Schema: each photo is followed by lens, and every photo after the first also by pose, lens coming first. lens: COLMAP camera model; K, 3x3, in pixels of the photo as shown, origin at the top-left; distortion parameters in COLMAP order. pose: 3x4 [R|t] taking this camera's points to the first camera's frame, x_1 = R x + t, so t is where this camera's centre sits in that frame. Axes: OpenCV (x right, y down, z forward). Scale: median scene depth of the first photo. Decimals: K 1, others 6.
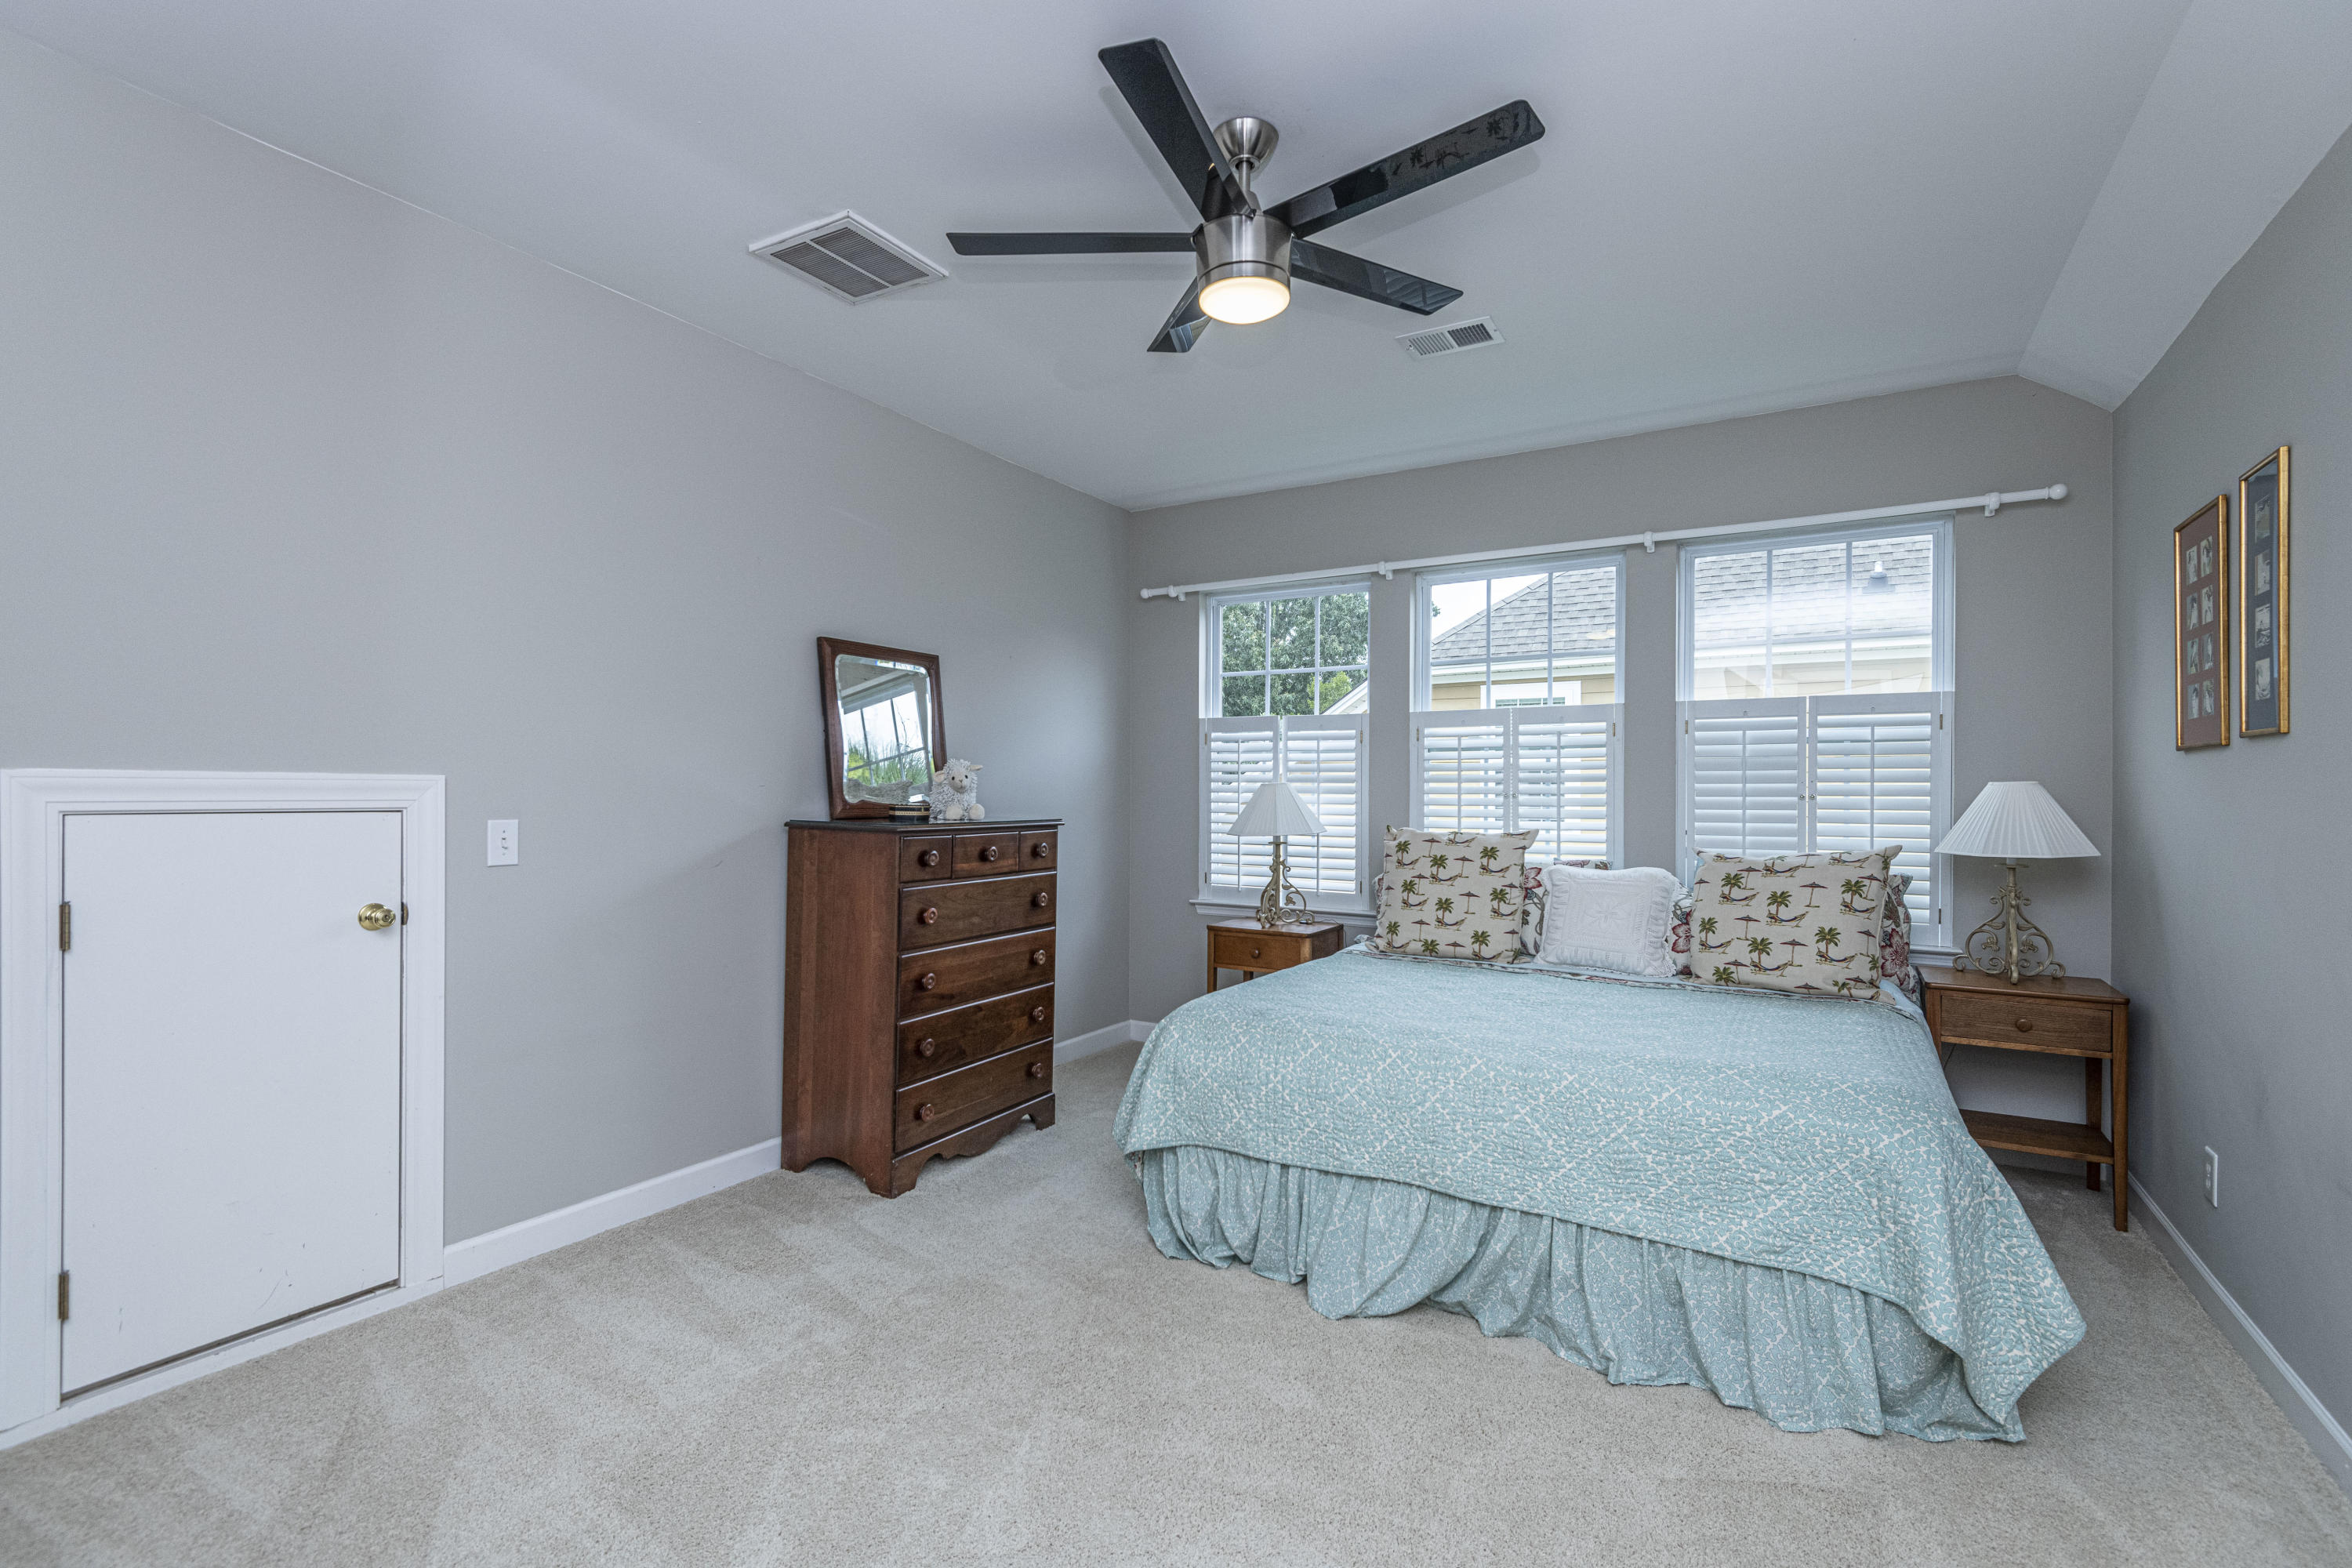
lens RADIAL K [[1057.1, 0, 1181.4], [0, 1057.1, 785.5], [0, 0, 1]] dist [0.018906, -0.000952]
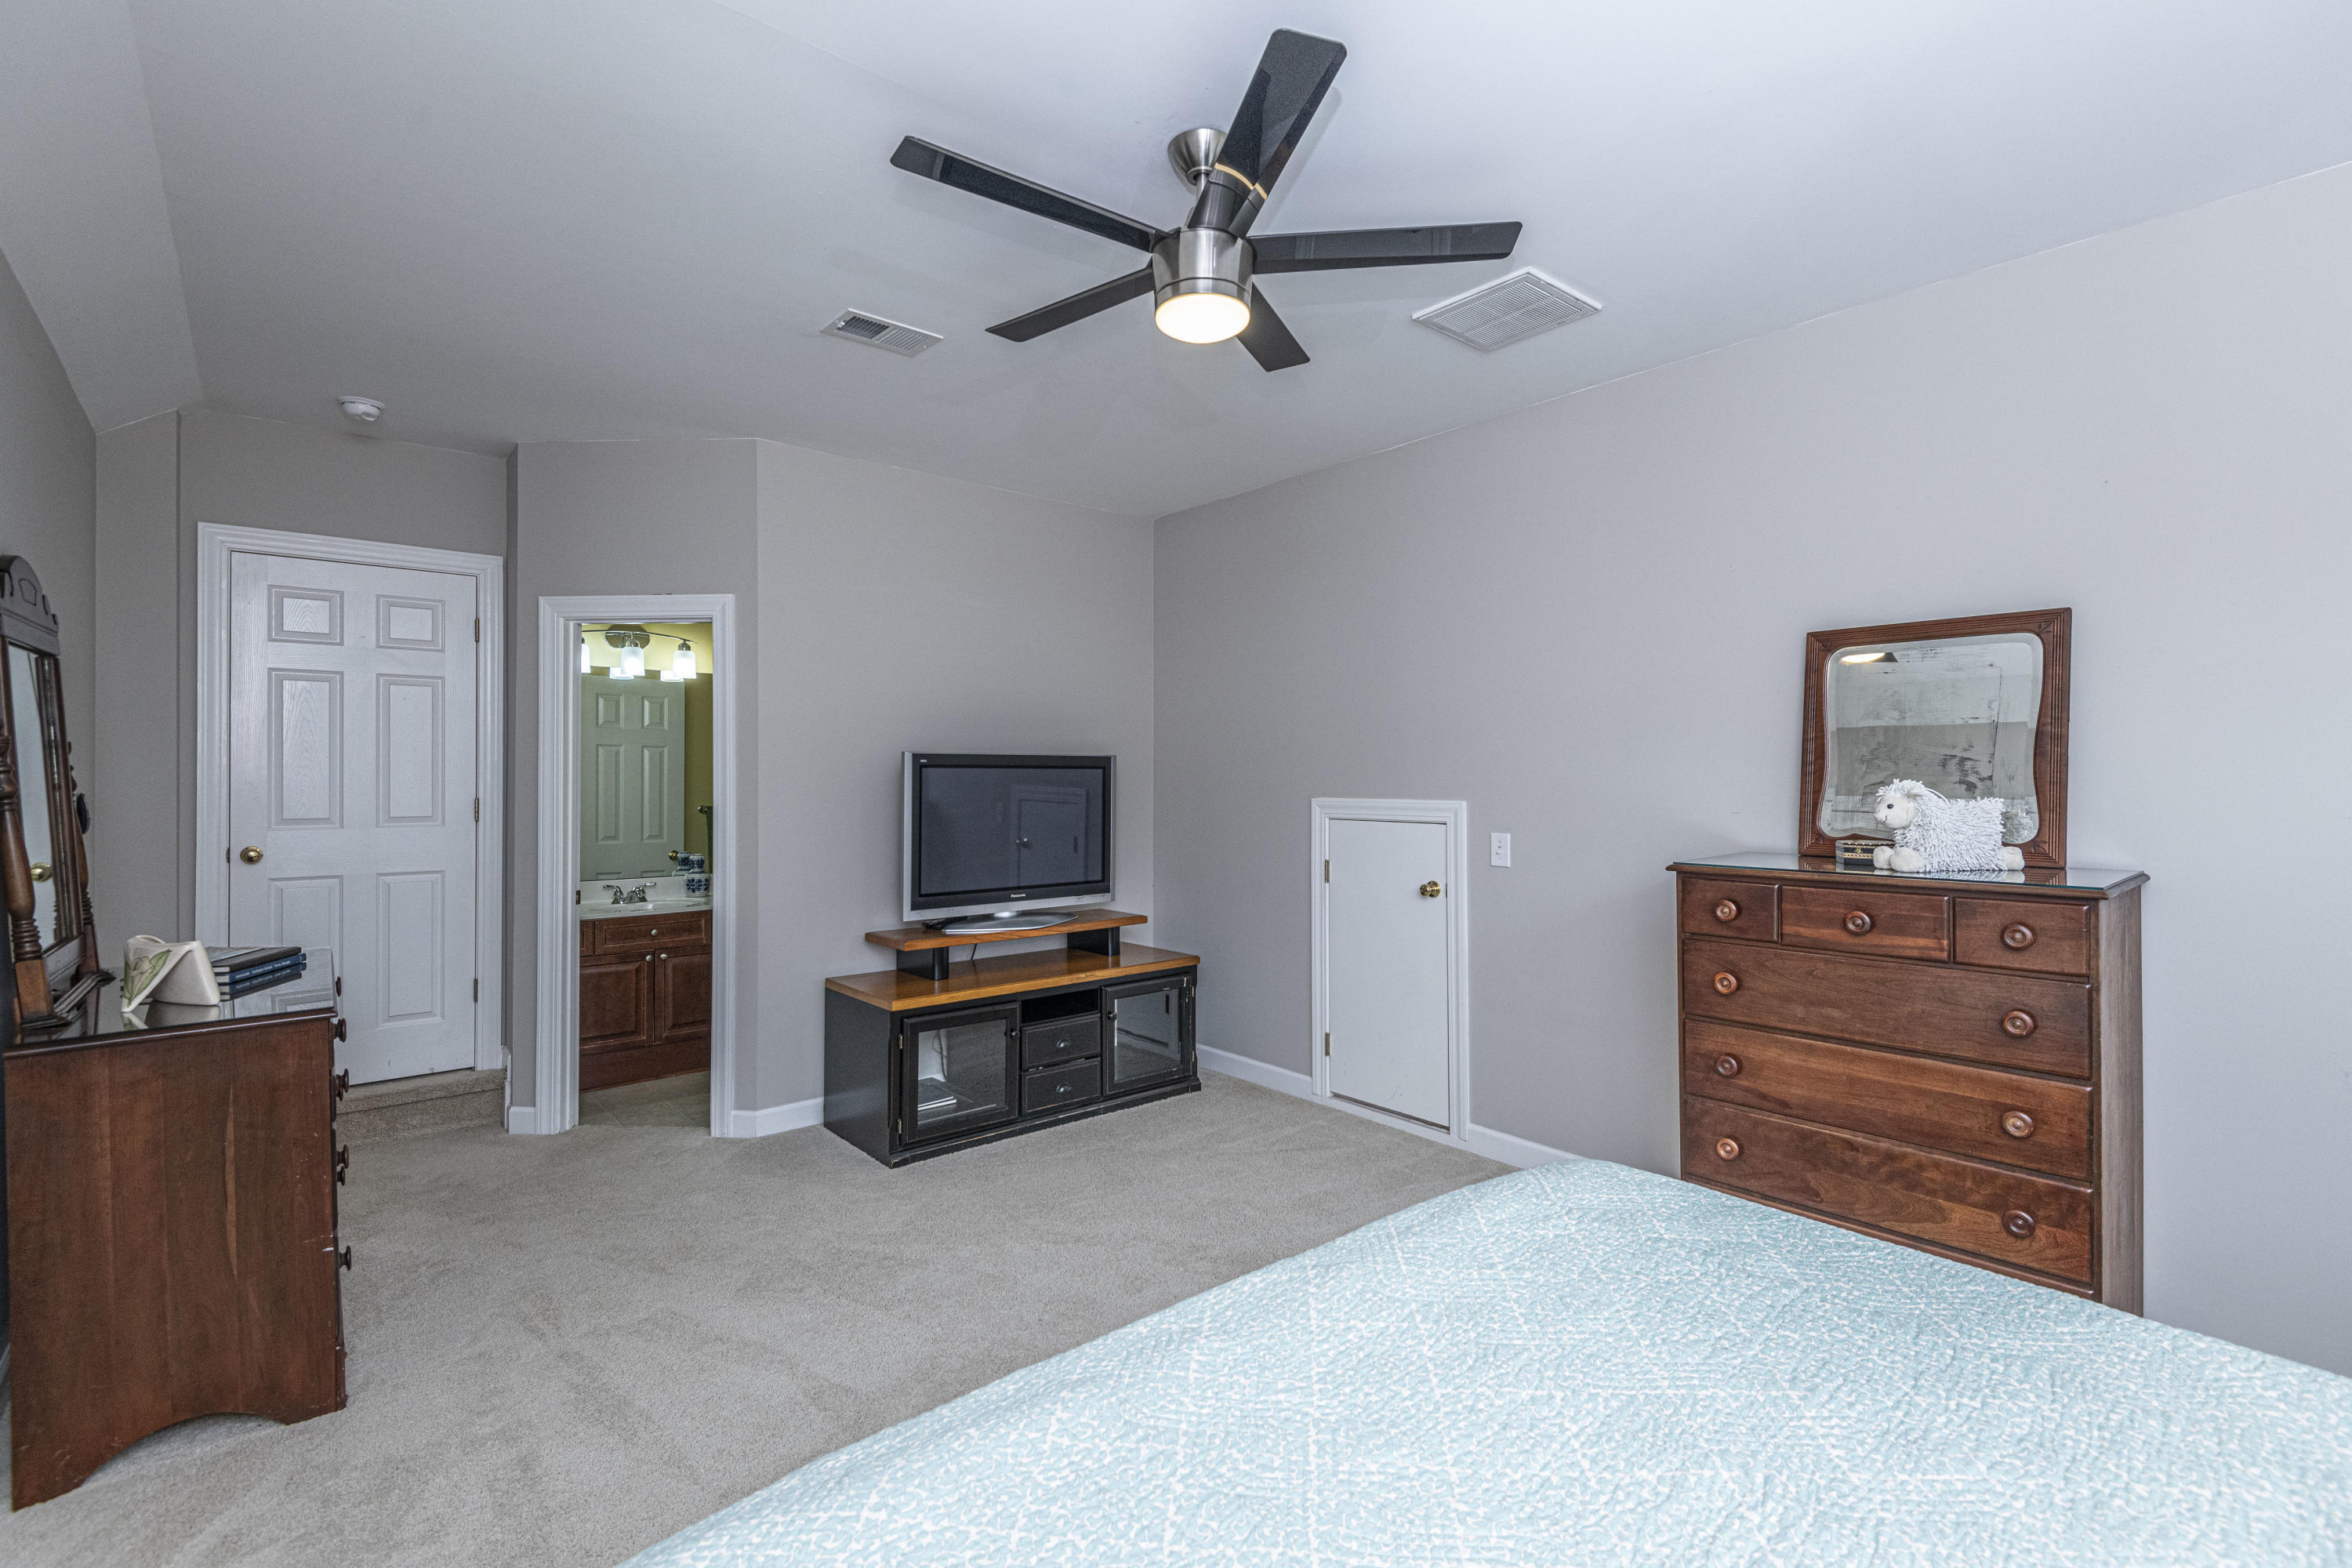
lens RADIAL K [[1057.1, 0, 1181.3], [0, 1057.1, 782.6], [0, 0, 1]] dist [0.018906, -0.000952]
pose [[-0.331272, -0.004495, -0.943525, 0.776770], [-0.000422, 0.999989, -0.004616, -0.026208], [0.943535, -0.001132, -0.331270, 1.061526]]
